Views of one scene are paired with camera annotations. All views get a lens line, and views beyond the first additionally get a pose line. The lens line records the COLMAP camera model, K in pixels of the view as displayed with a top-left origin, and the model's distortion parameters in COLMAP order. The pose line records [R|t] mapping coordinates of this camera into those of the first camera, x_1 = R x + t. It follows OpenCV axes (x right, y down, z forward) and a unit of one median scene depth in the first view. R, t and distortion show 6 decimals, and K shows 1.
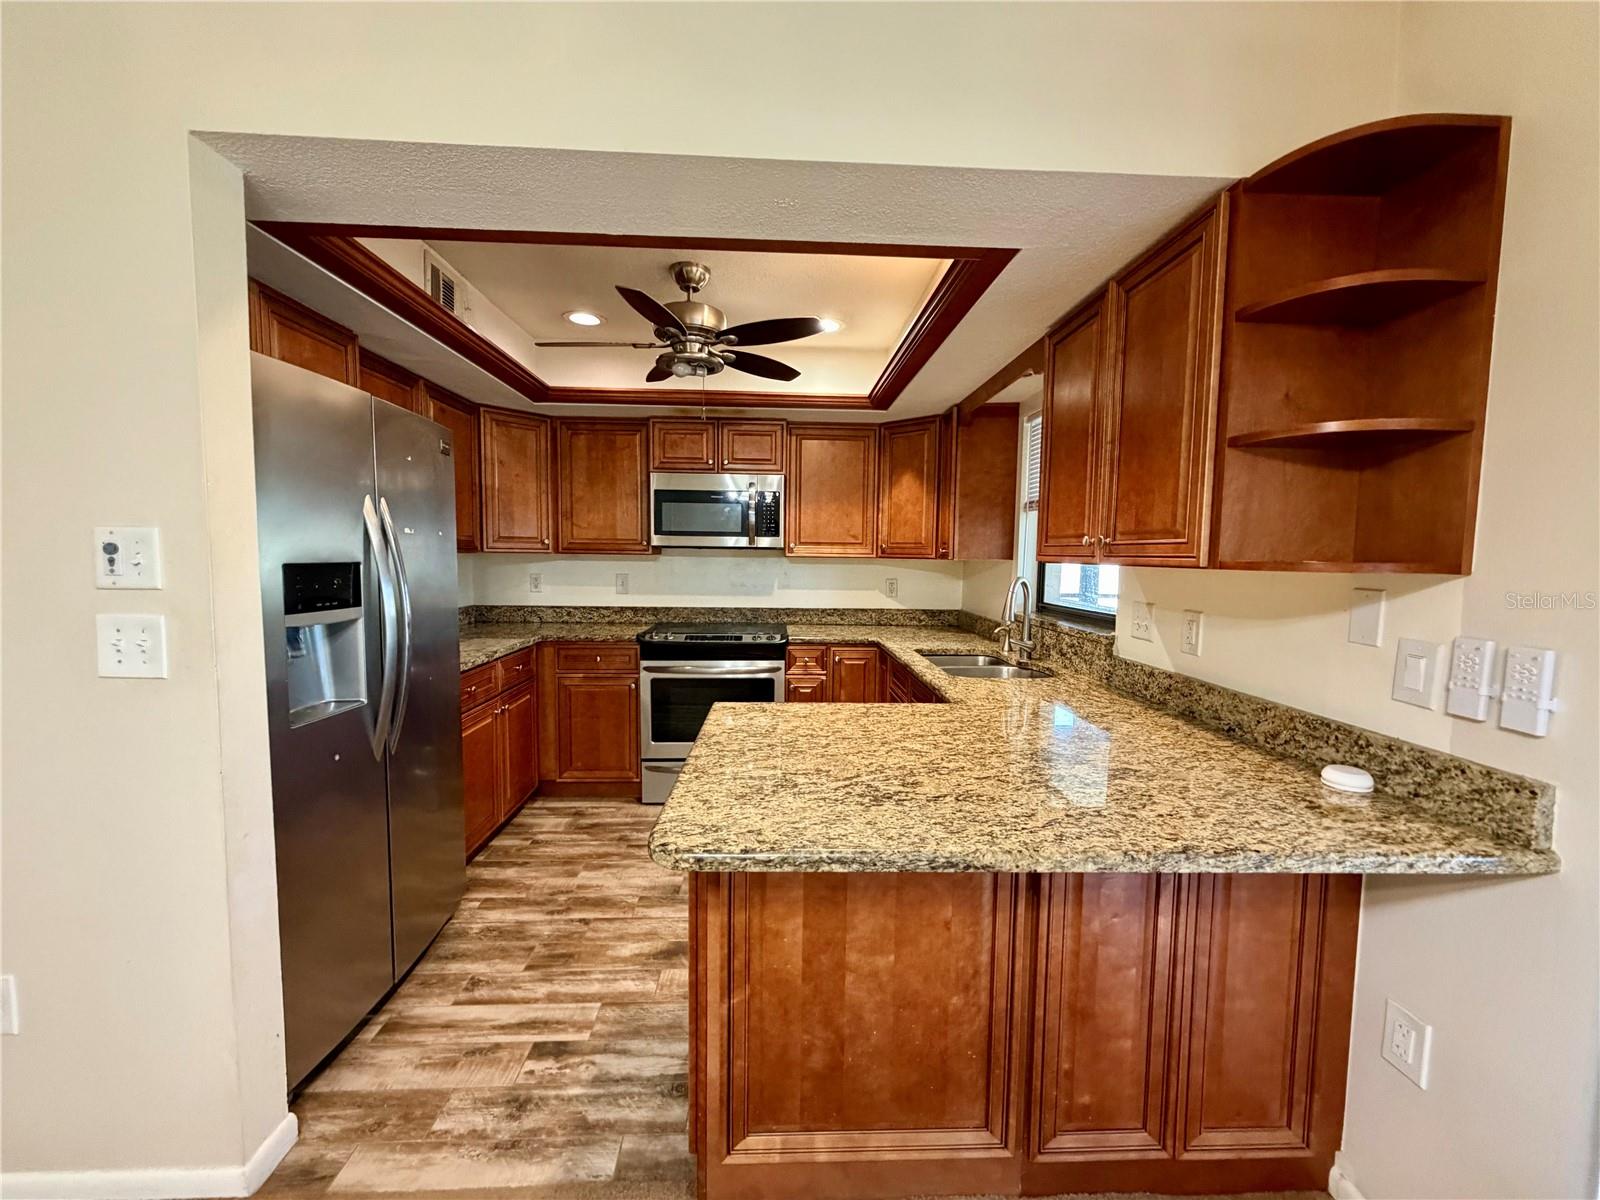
lens RADIAL K [[640.3, 0, 800.0], [0, 640.3, 600.0], [0, 0, 1]] dist [0.000913, -0.000105]
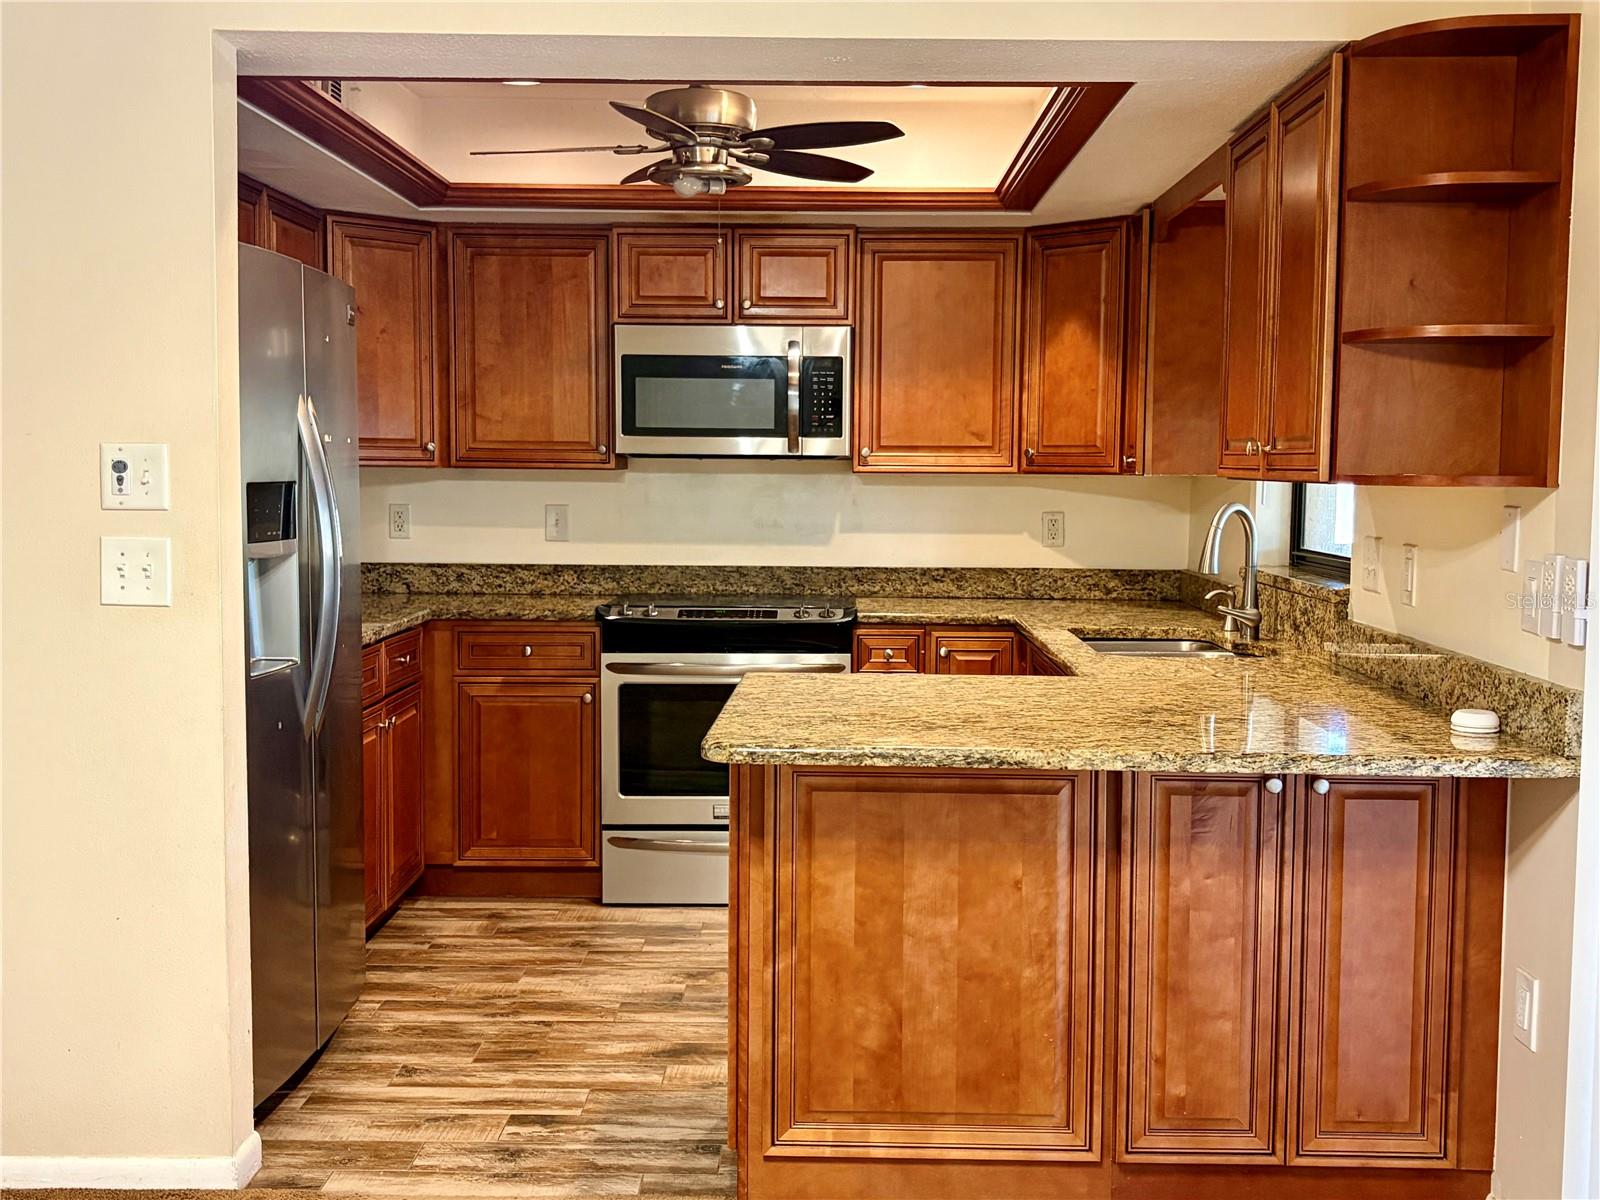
lens RADIAL K [[1728.4, 0, 800.0], [0, 1728.4, 600.0], [0, 0, 1]] dist [0.225162, -0.722938]
pose [[0.997769, -0.000144, -0.066759, 0.068232], [0.000627, 0.999974, 0.007224, 0.070490], [0.066757, -0.007250, 0.997743, -1.094441]]
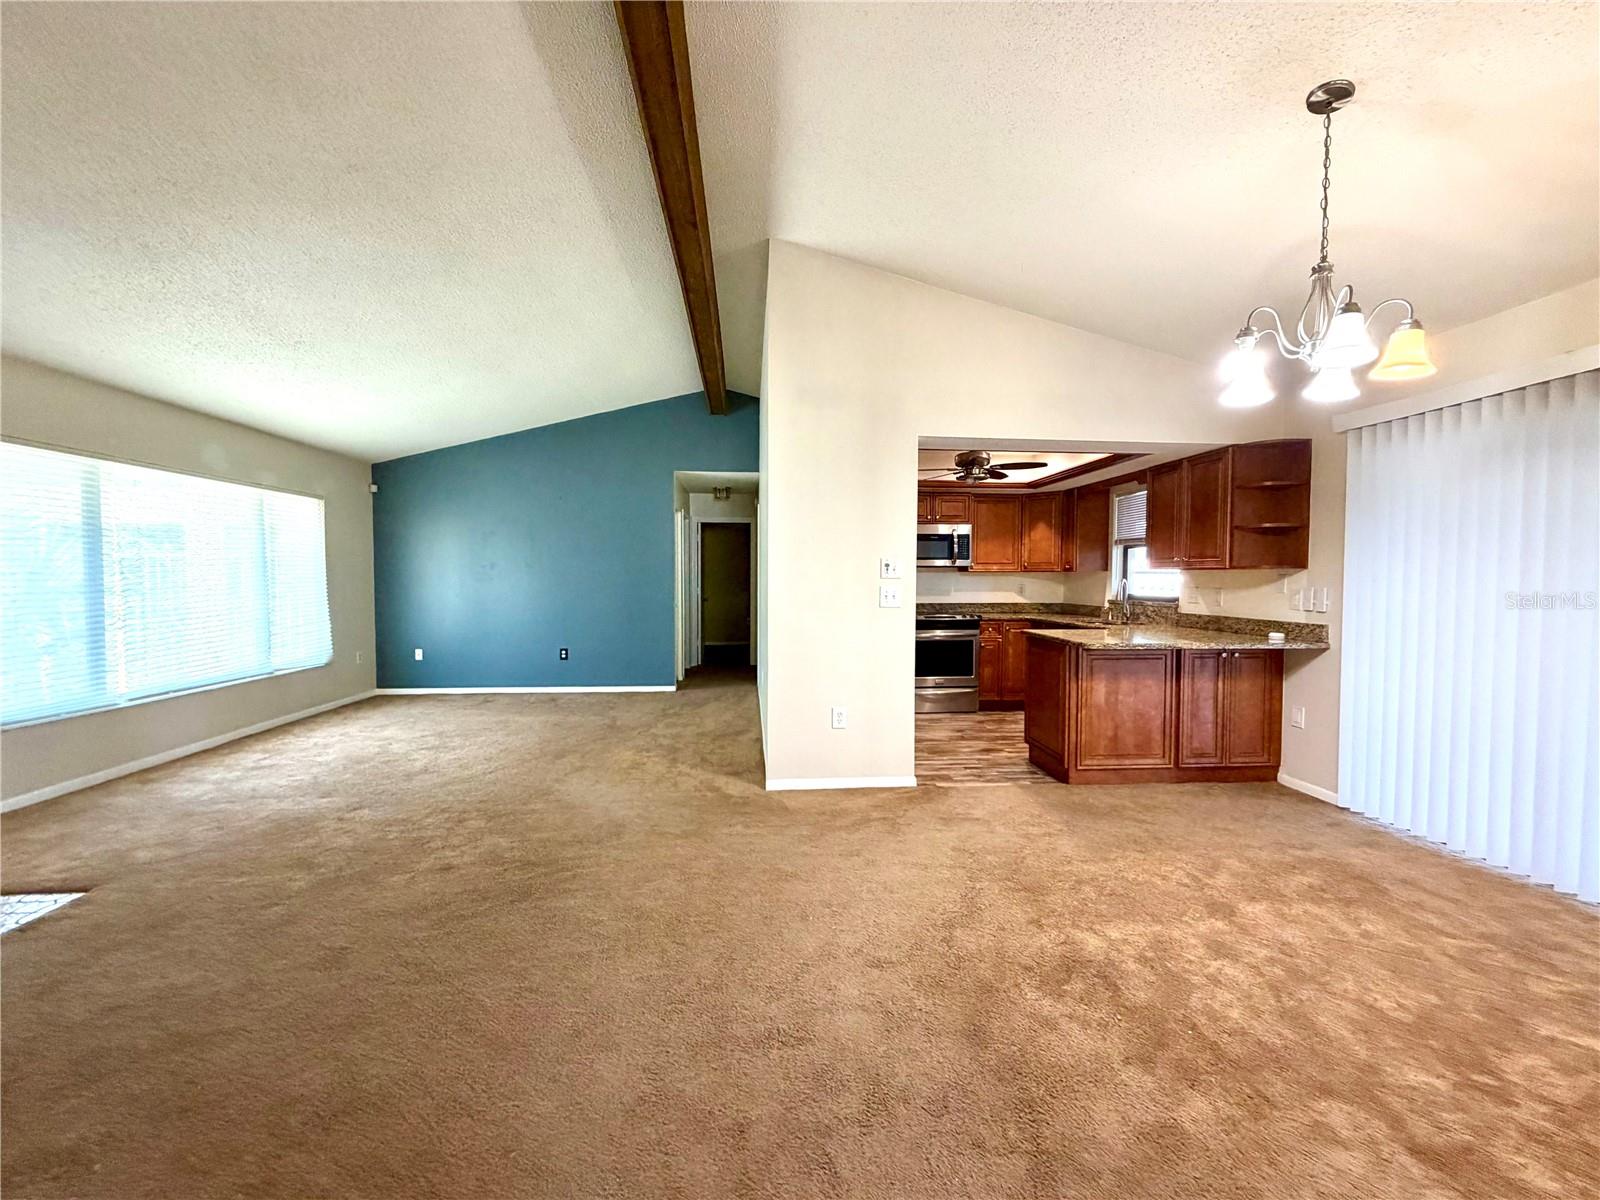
lens RADIAL K [[640.3, 0, 800.0], [0, 640.3, 600.0], [0, 0, 1]] dist [0.000913, -0.000105]
pose [[0.999286, -0.010857, 0.036176, -1.167214], [0.012176, 0.999261, -0.036450, 0.142615], [-0.035753, 0.036864, 0.998681, -1.509656]]
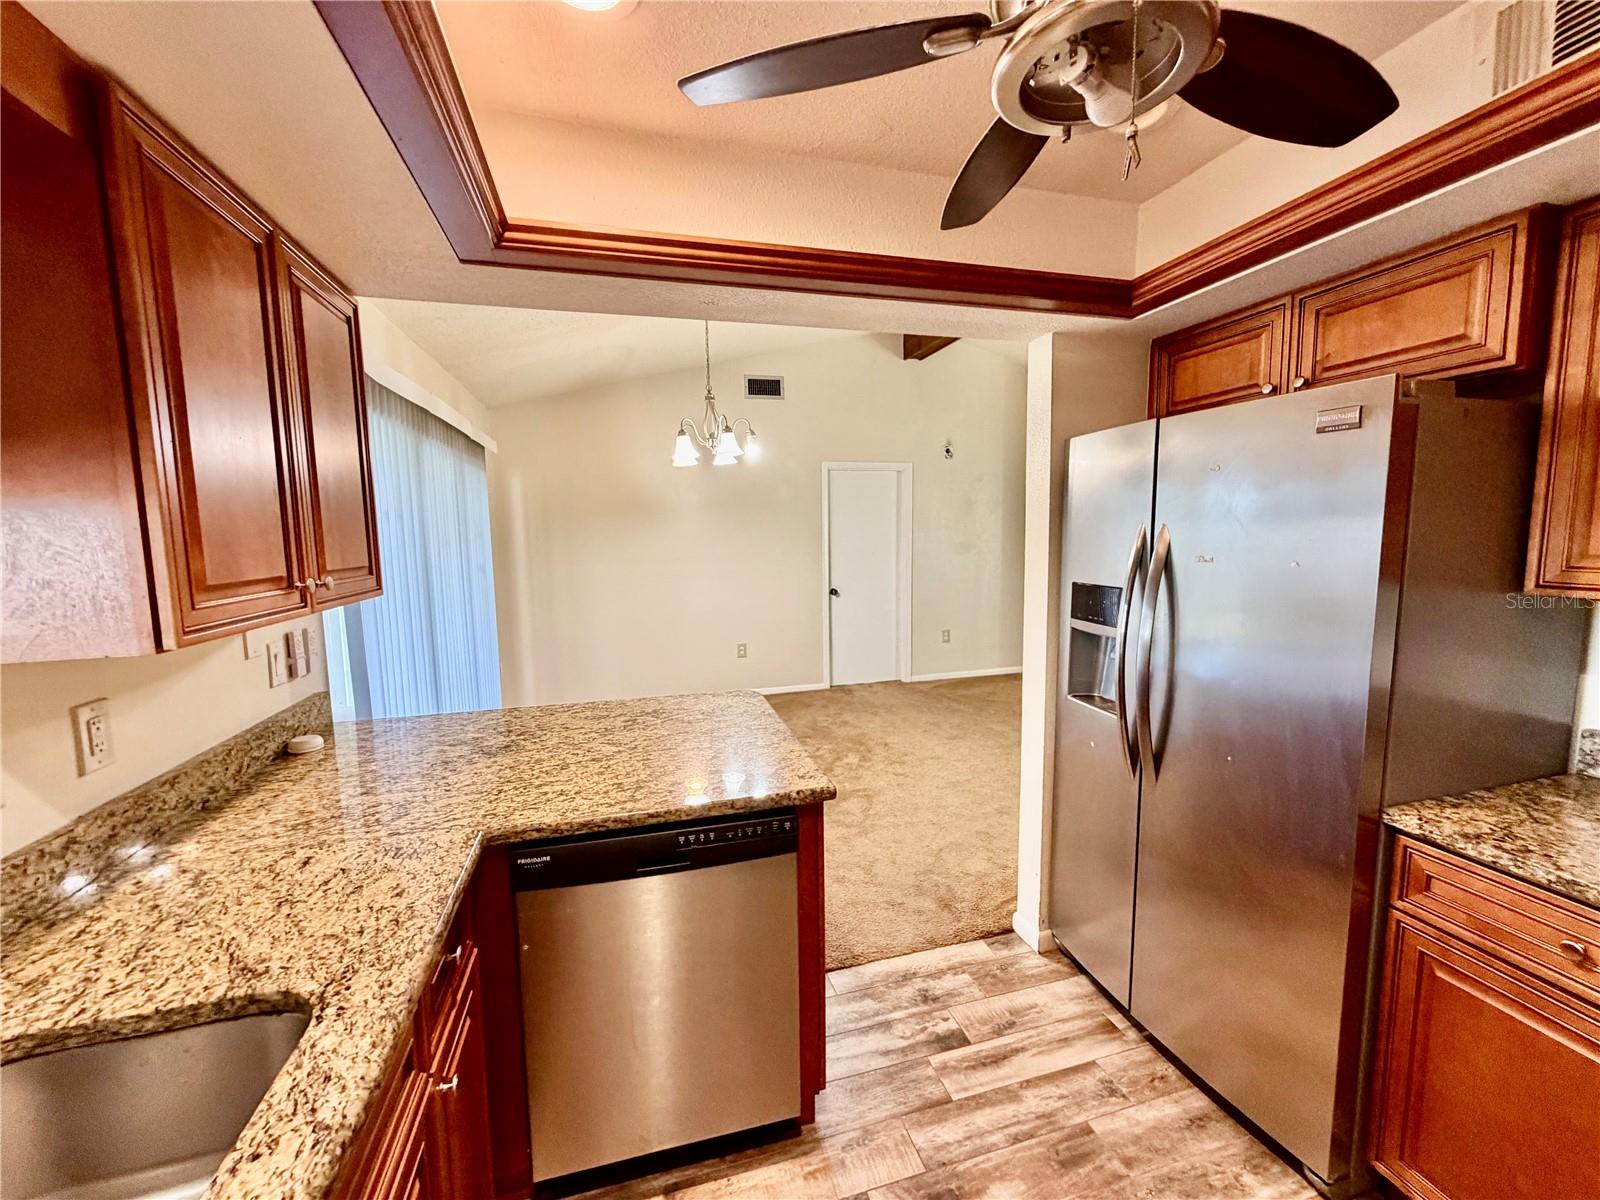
lens RADIAL K [[640.3, 0, 800.0], [0, 640.3, 600.0], [0, 0, 1]] dist [0.000913, -0.000105]
pose [[-0.973573, 0.025597, -0.226935, 0.085348], [-0.015010, 0.984378, 0.175427, -0.220014], [0.227880, 0.174197, -0.957980, 1.904942]]
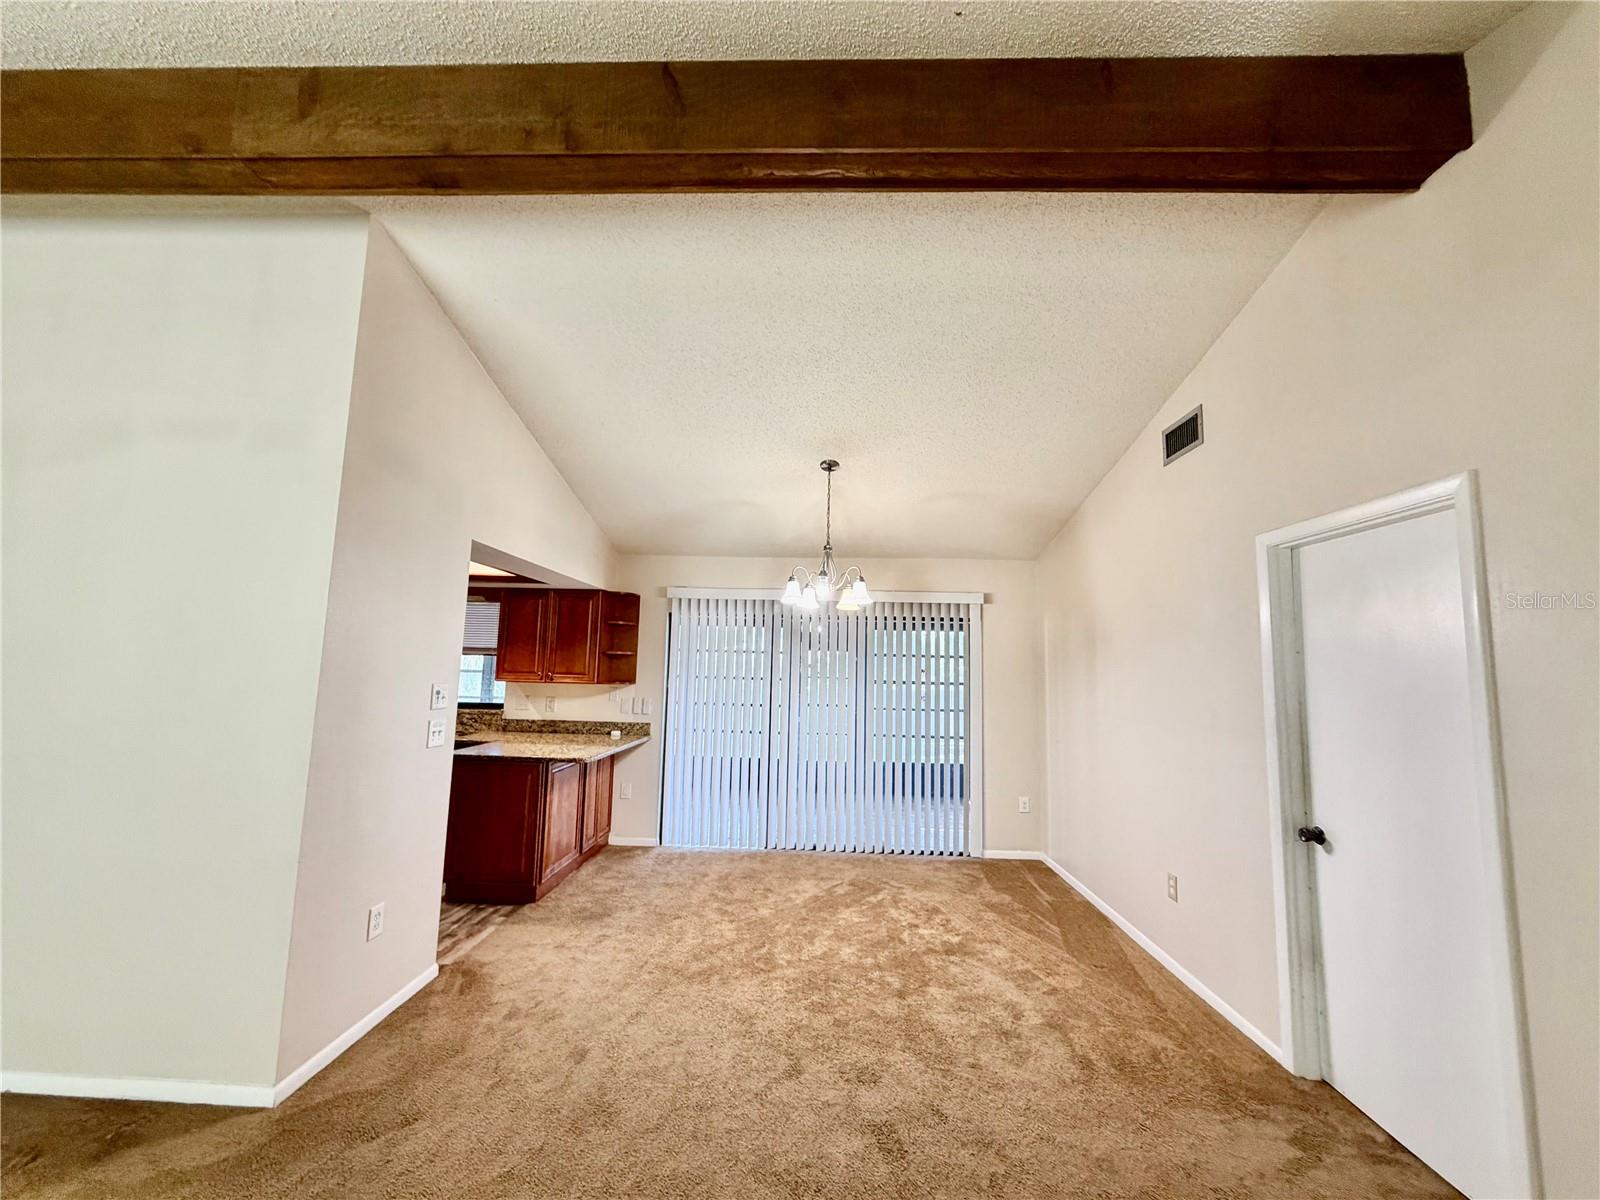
lens RADIAL K [[636.7, 0, 800.0], [0, 636.7, 600.0], [0, 0, 1]] dist [0.002487, 0.000093]
pose [[0.075677, 0.096021, 0.992498, -2.474463], [0.049403, 0.993769, -0.099910, -0.086064], [-0.995908, 0.056593, 0.070461, -0.411400]]
